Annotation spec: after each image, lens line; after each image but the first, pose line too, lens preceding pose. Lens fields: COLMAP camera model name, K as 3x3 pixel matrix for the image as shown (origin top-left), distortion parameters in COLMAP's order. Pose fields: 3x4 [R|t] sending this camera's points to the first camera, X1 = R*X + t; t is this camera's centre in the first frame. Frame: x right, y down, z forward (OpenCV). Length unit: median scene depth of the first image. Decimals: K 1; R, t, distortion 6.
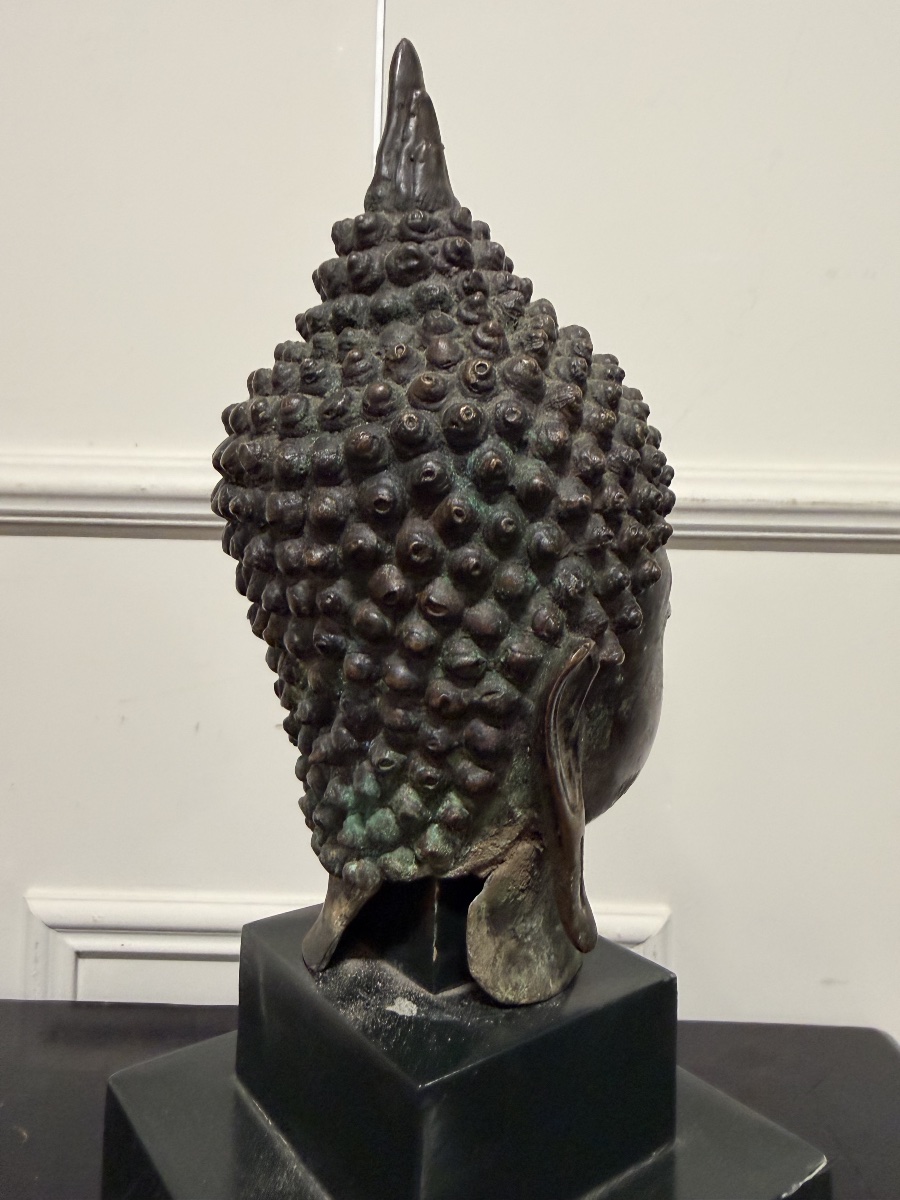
lens RADIAL K [[855.4, 0, 450.0], [0, 855.4, 600.0], [0, 0, 1]] dist [0.037561, -0.003402]
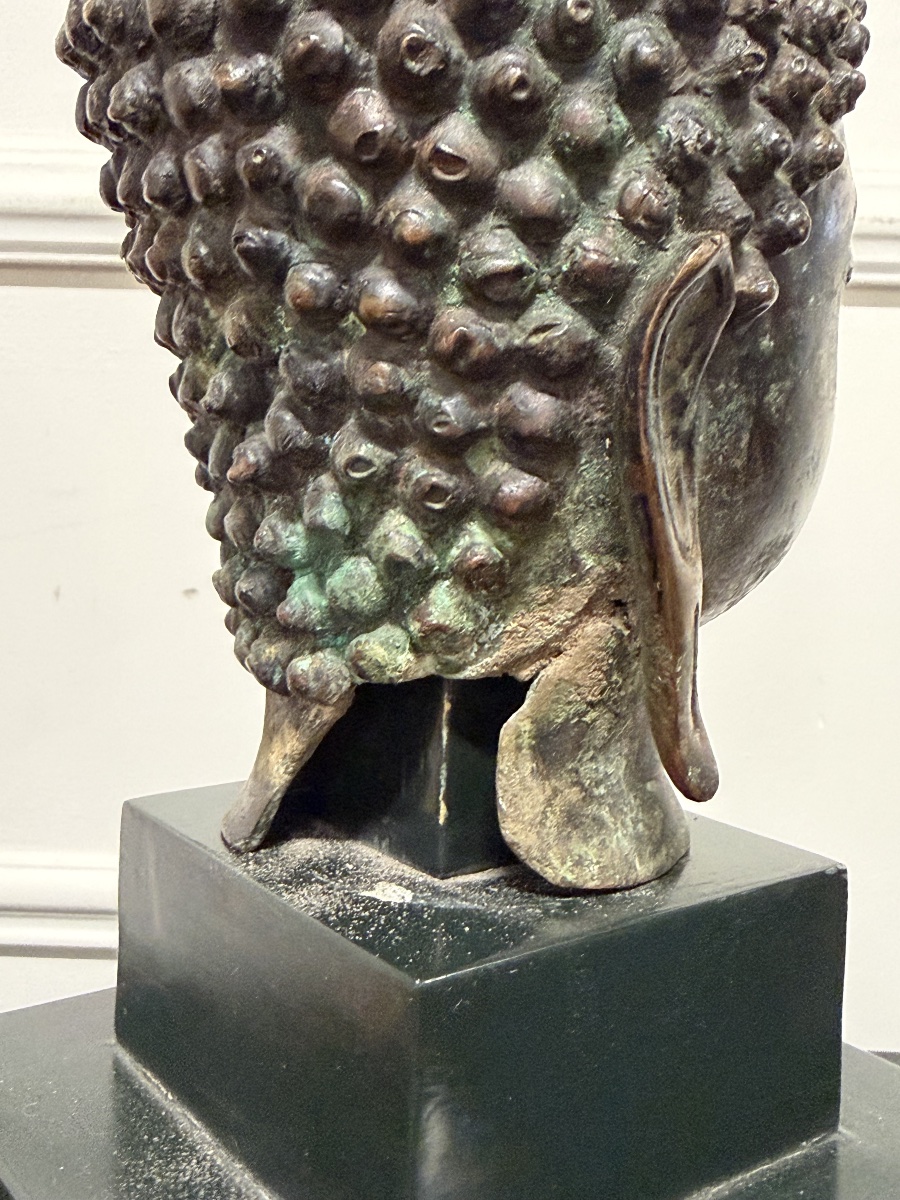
lens RADIAL K [[1342.0, 0, 450.0], [0, 1342.0, 600.0], [0, 0, 1]] dist [0.020705, -0.007842]
pose [[0.999927, 0.006428, -0.010183, -0.004272], [-0.005783, 0.998047, 0.062194, 0.219540], [0.010563, -0.062130, 0.998012, 0.092076]]
